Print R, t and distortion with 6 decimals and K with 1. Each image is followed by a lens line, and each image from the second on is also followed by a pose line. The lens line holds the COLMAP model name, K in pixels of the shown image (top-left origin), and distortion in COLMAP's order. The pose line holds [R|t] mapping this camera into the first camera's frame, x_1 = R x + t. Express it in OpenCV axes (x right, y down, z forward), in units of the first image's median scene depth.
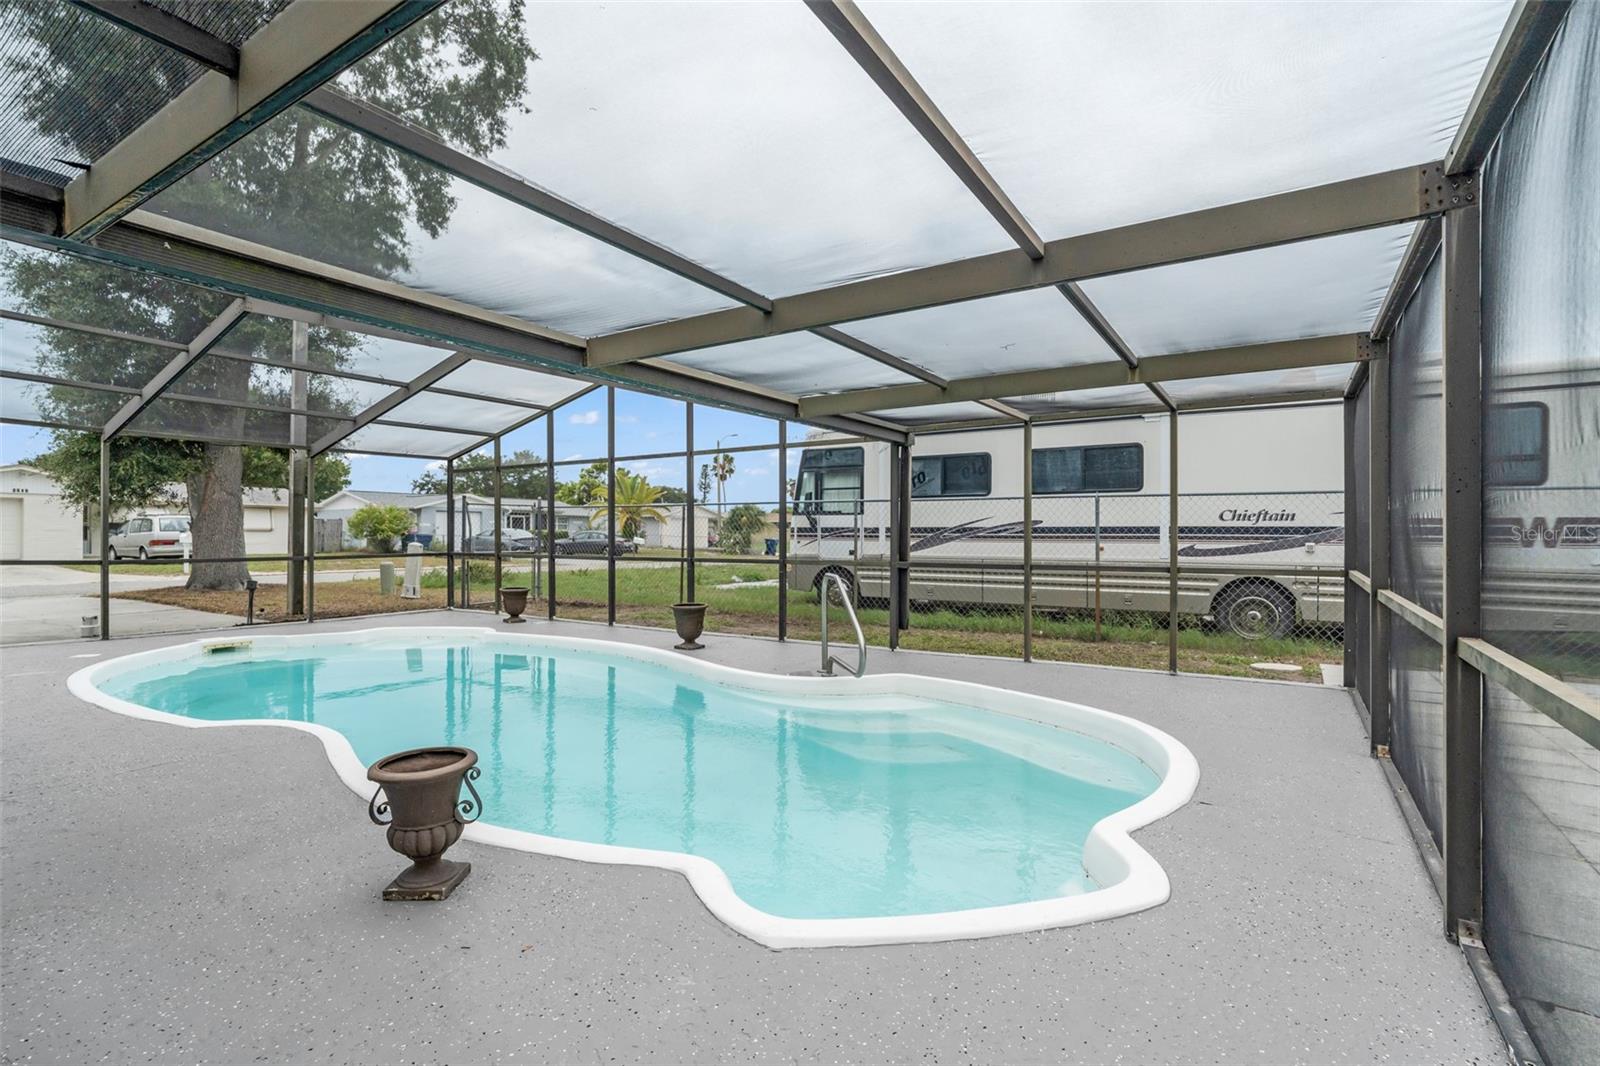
lens RADIAL K [[752.1, 0, 800.6], [0, 752.1, 536.4], [0, 0, 1]] dist [-0.005795, 0.002620]
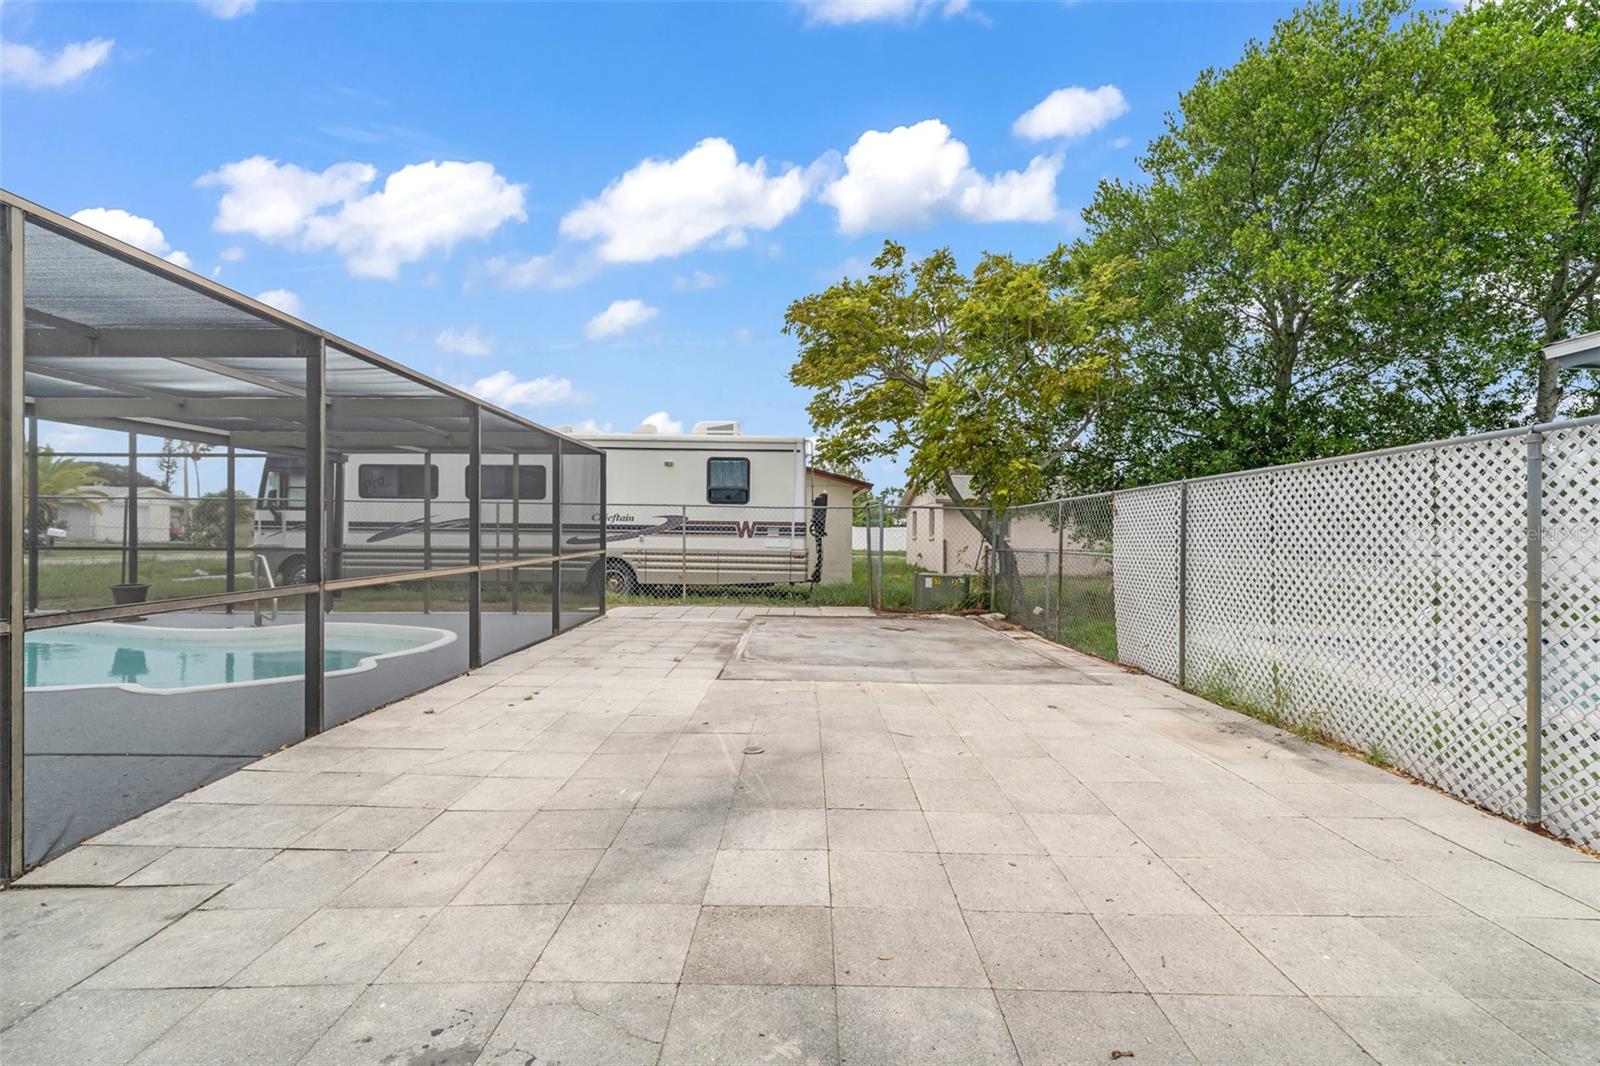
lens RADIAL K [[752.1, 0, 813.8], [0, 752.1, 538.2], [0, 0, 1]] dist [-0.005795, 0.002620]
pose [[0.834705, 0.000777, 0.550697, 0.071033], [-0.006412, 0.999945, 0.008307, -0.000509], [-0.550660, -0.010465, 0.834664, -0.412206]]
